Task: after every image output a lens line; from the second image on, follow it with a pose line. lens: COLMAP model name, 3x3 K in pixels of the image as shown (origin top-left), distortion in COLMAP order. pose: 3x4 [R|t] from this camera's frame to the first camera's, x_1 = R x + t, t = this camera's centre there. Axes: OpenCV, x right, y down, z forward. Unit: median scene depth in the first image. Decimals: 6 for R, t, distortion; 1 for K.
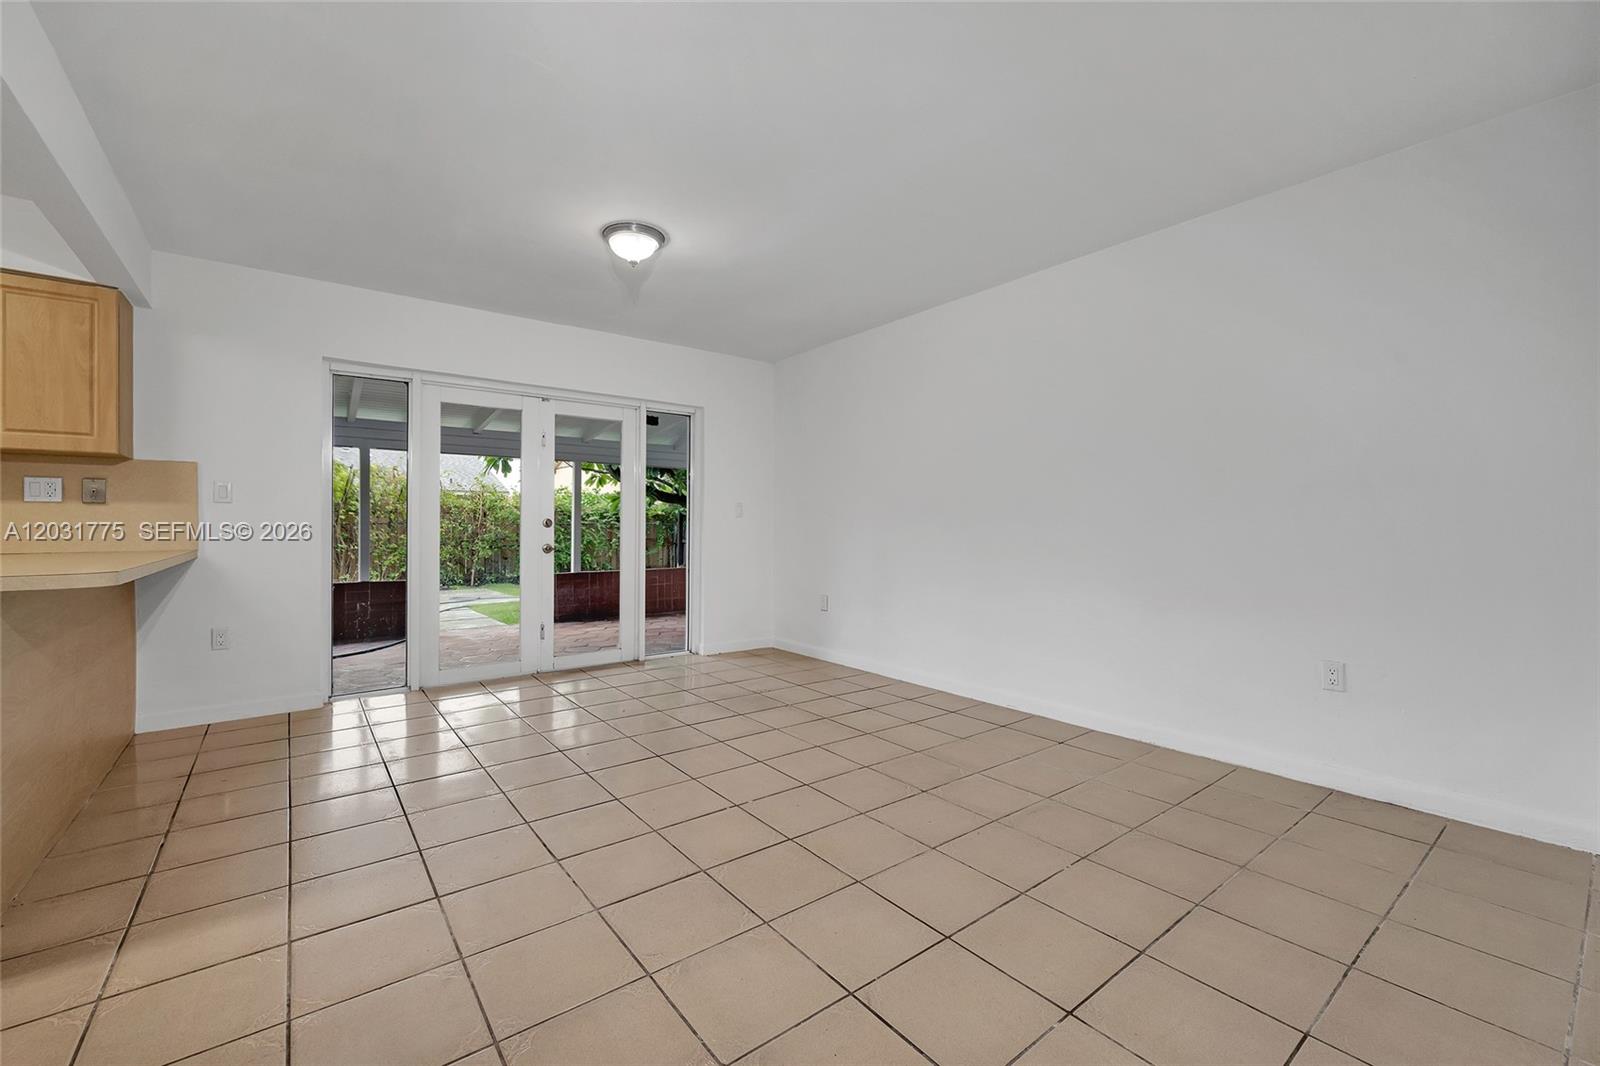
lens RADIAL K [[677.4, 0, 833.4], [0, 677.4, 526.0], [0, 0, 1]] dist [-0.001209, -0.000112]
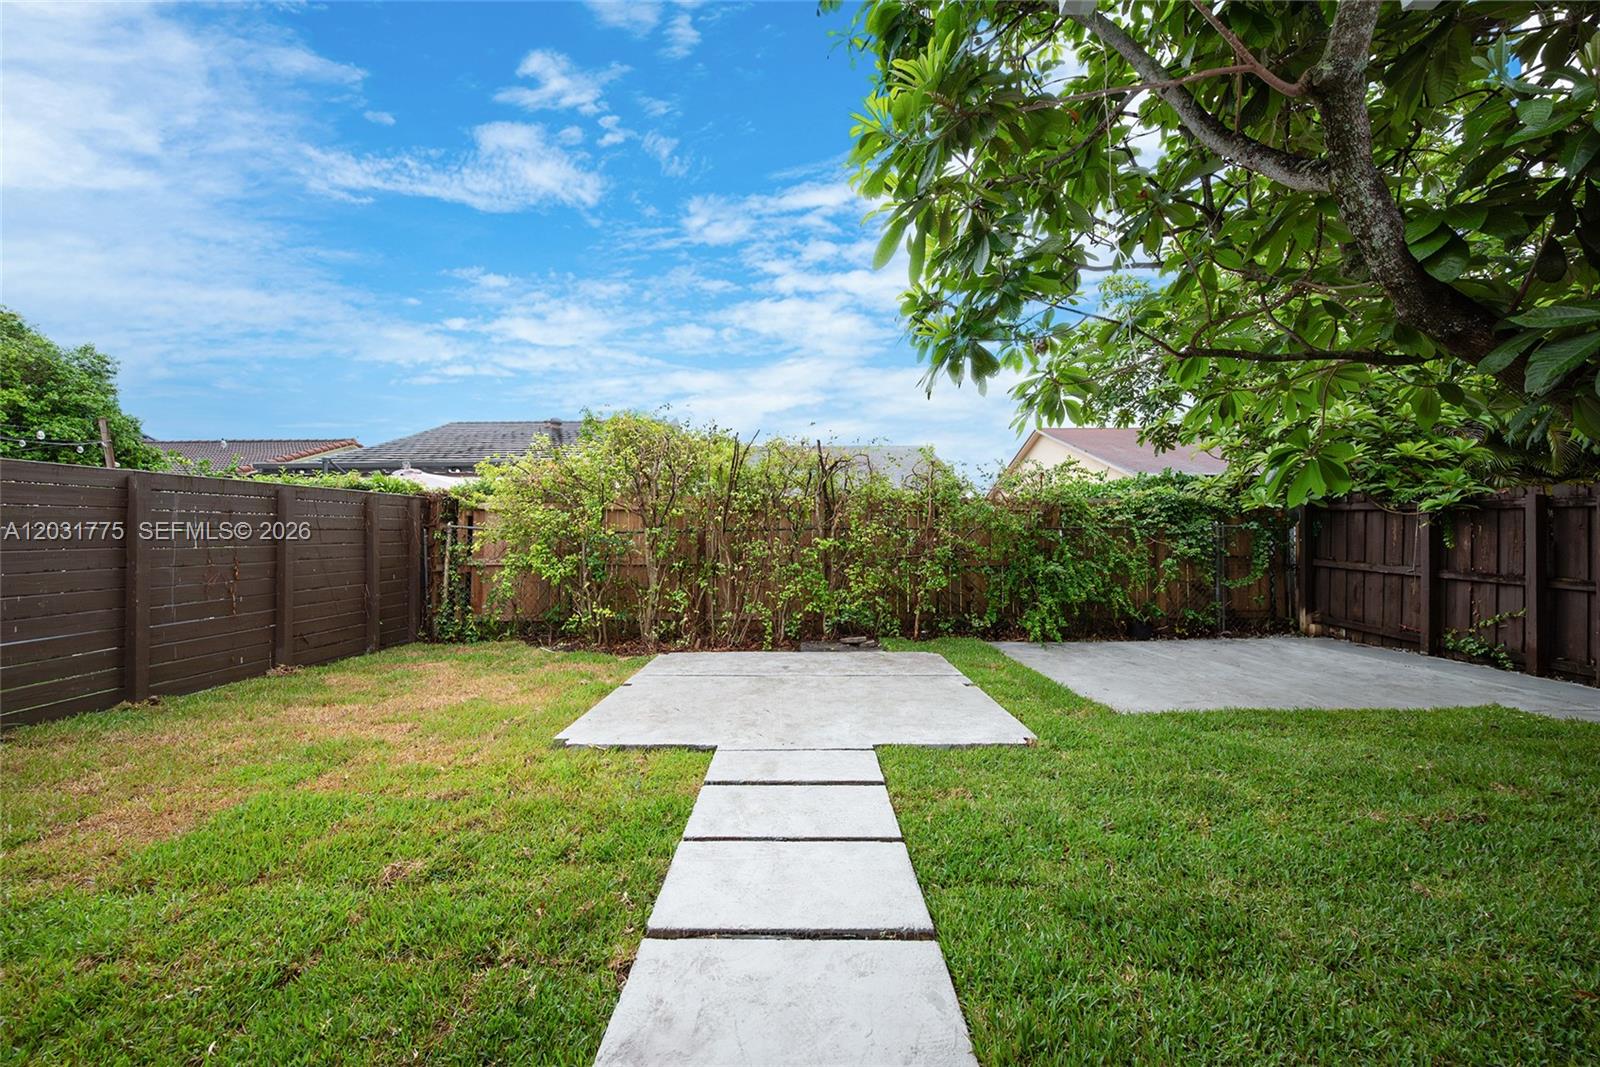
lens RADIAL K [[653.9, 0, 795.7], [0, 653.9, 536.4], [0, 0, 1]] dist [-0.001885, -0.000032]
pose [[0.765521, -0.002176, -0.643407, -0.256048], [0.004230, 0.999990, 0.001651, 0.001537], [0.643397, -0.003985, 0.765523, 0.511748]]
